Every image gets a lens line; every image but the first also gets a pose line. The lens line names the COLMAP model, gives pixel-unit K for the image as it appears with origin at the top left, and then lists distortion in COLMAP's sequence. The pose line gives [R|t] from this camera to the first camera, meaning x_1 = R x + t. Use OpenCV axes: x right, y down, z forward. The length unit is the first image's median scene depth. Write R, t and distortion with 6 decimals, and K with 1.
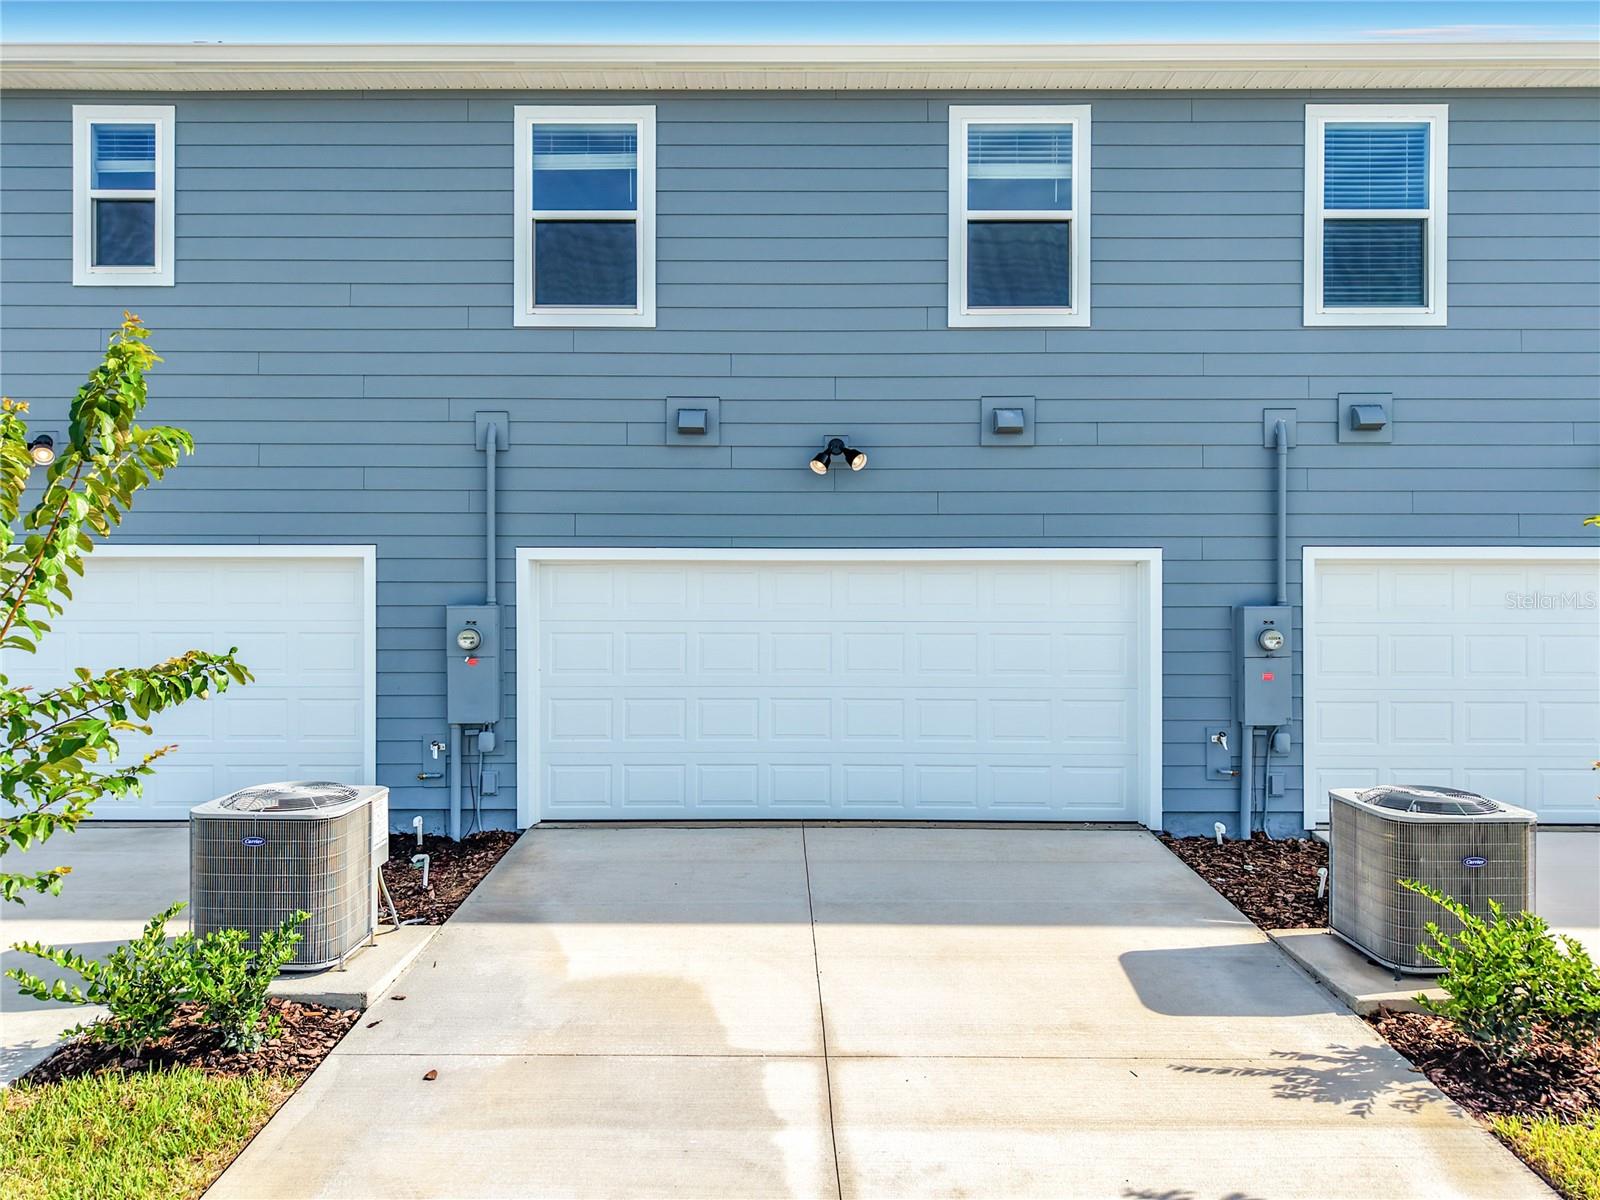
lens RADIAL K [[1201.1, 0, 802.2], [0, 1201.1, 600.9], [0, 0, 1]] dist [-0.010259, -0.002301]
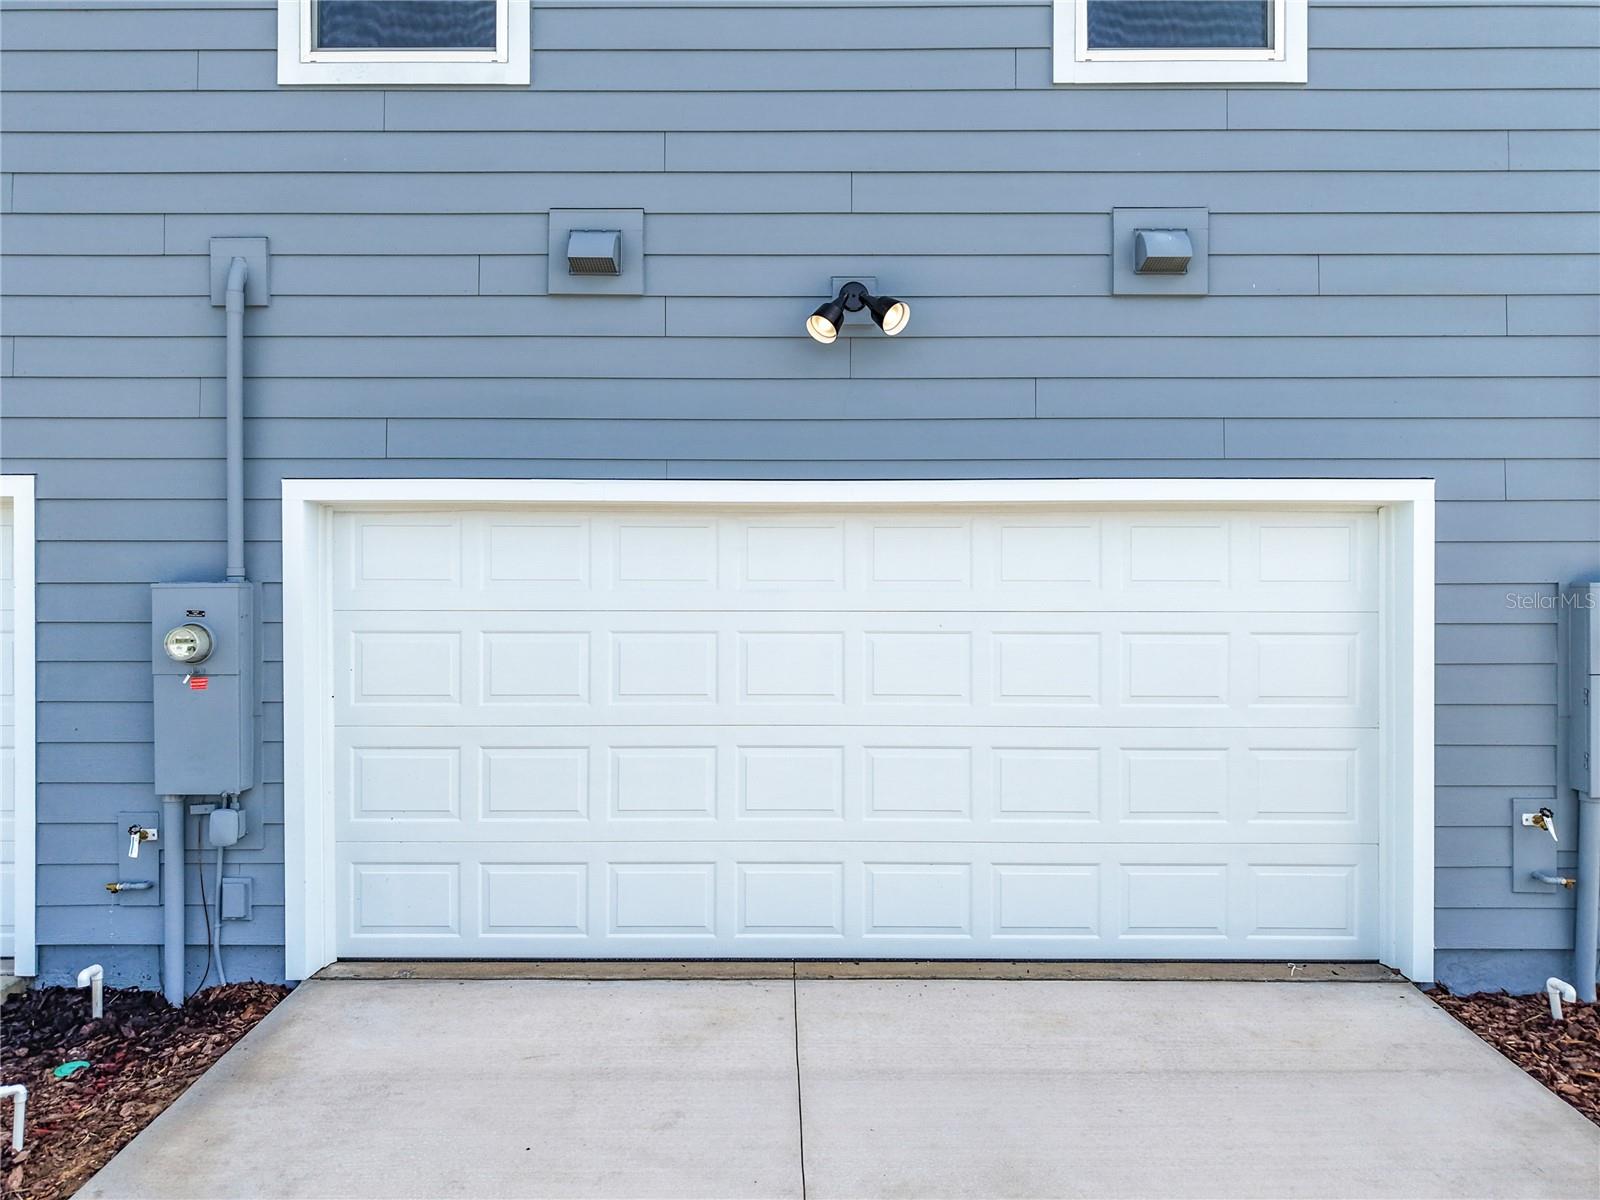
lens RADIAL K [[1201.1, 0, 810.3], [0, 1201.1, 596.1], [0, 0, 1]] dist [-0.010259, -0.002301]
pose [[0.999988, -0.000676, 0.004761, 0.005668], [0.000695, 0.999992, -0.004009, 0.012577], [-0.004758, 0.004012, 0.999981, 0.441812]]
